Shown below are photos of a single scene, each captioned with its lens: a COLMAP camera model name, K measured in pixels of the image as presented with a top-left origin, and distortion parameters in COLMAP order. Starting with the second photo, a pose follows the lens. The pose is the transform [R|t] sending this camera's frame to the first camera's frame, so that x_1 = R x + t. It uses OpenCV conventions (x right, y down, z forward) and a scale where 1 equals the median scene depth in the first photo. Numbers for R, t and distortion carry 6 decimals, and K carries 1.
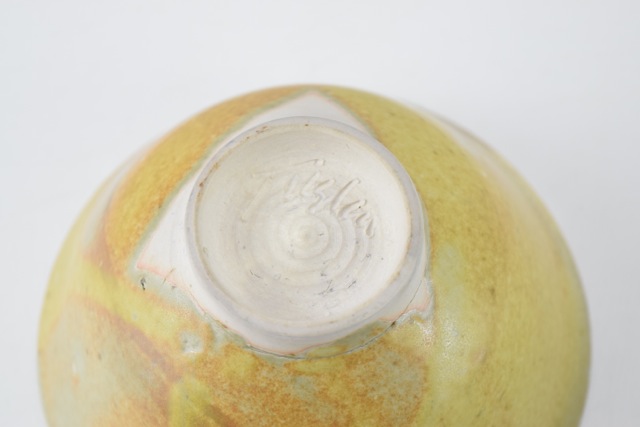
lens RADIAL K [[1436.4, 0, 321.3], [0, 1436.4, 212.2], [0, 0, 1]] dist [0.072670, 0.000000]
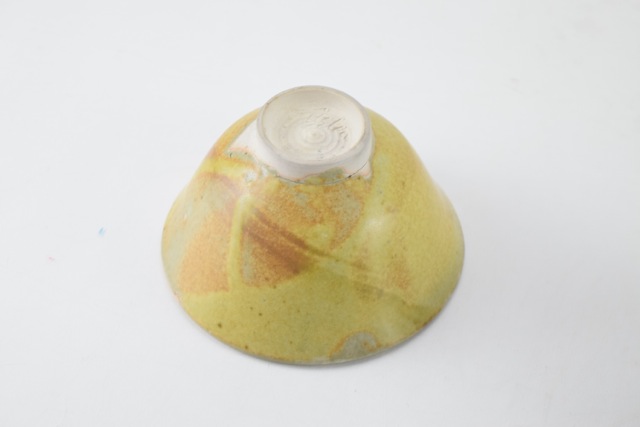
lens RADIAL K [[1436.4, 0, 319.2], [0, 1436.4, 214.3], [0, 0, 1]] dist [0.072670, 0.000000]
pose [[0.988409, 0.130437, -0.077678, 0.170832], [-0.148851, 0.933256, -0.326919, 0.792382], [0.029851, 0.334692, 0.941854, -0.891848]]
